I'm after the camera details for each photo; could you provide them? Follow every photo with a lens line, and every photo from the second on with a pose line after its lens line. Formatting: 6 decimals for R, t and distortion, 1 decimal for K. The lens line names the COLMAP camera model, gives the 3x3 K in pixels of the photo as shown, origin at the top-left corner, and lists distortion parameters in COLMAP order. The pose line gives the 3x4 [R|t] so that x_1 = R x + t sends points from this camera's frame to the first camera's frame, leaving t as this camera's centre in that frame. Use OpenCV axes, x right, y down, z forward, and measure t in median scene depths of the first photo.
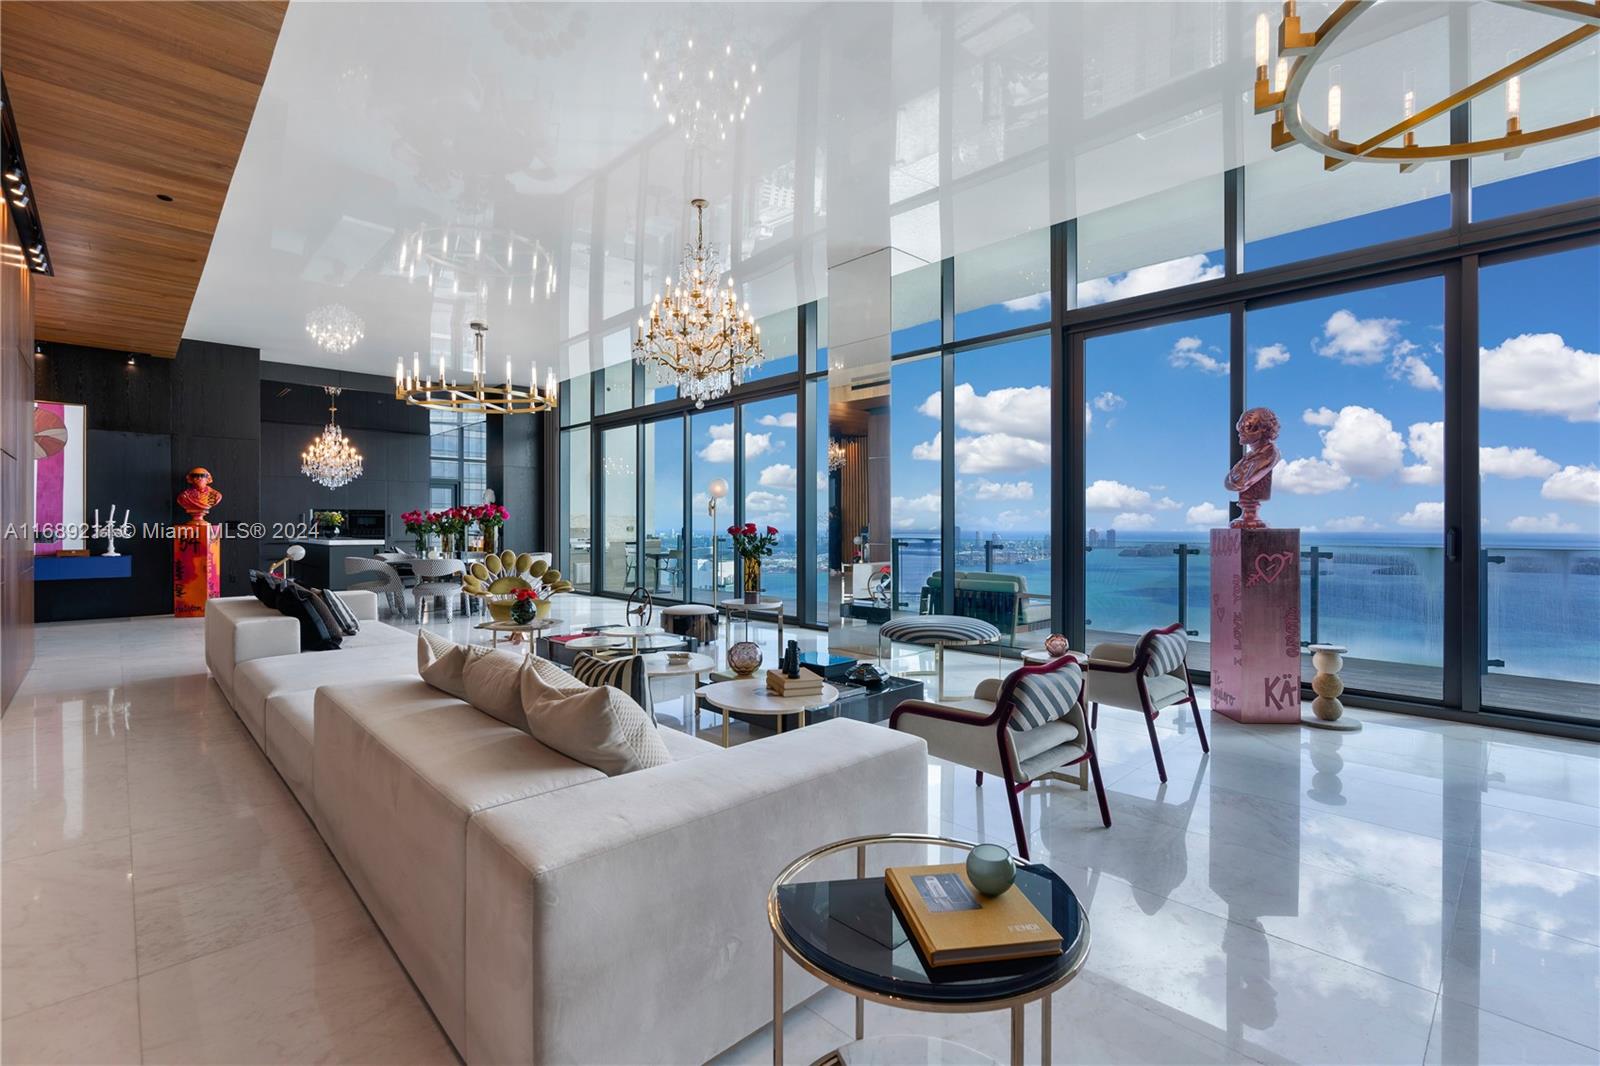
lens RADIAL K [[716.2, 0, 797.4], [0, 716.2, 528.6], [0, 0, 1]] dist [-0.003864, 0.000394]
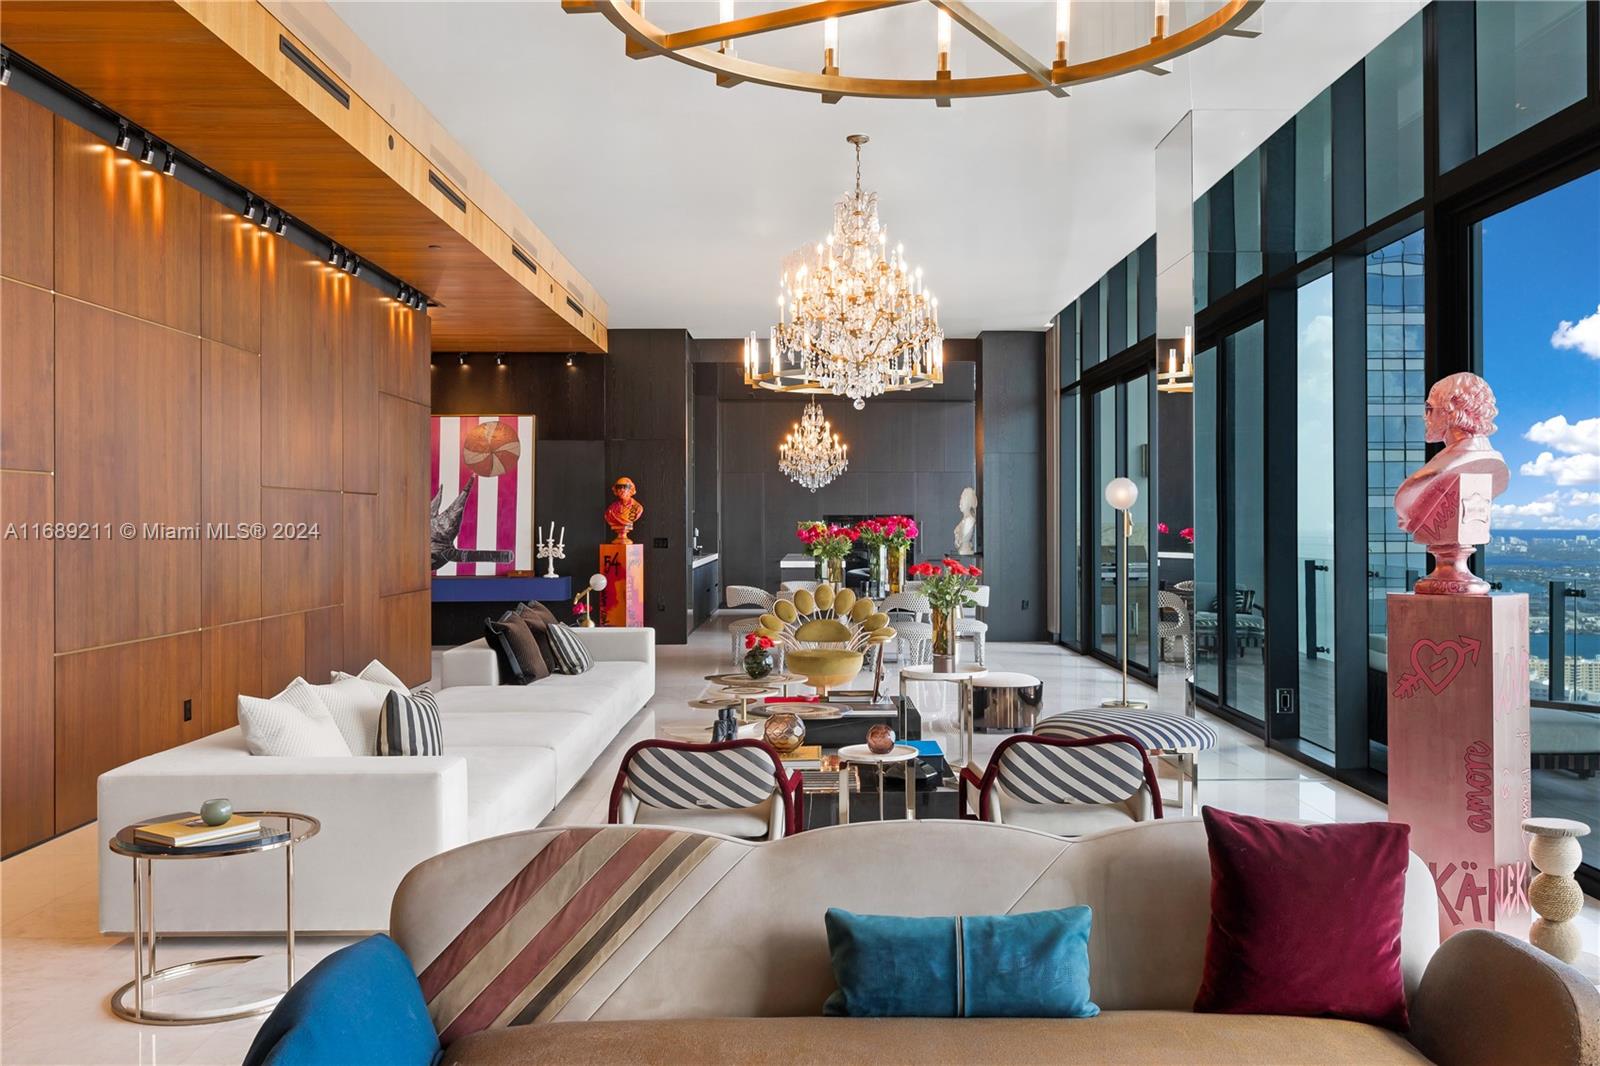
lens RADIAL K [[1324.4, 0, 801.9], [0, 1324.4, 531.9], [0, 0, 1]] dist [0.009033, 0.003200]
pose [[0.739439, 0.000539, -0.673223, 0.426713], [0.000112, 1.000000, 0.000924, -0.021878], [0.673223, -0.000758, 0.739439, -0.043370]]
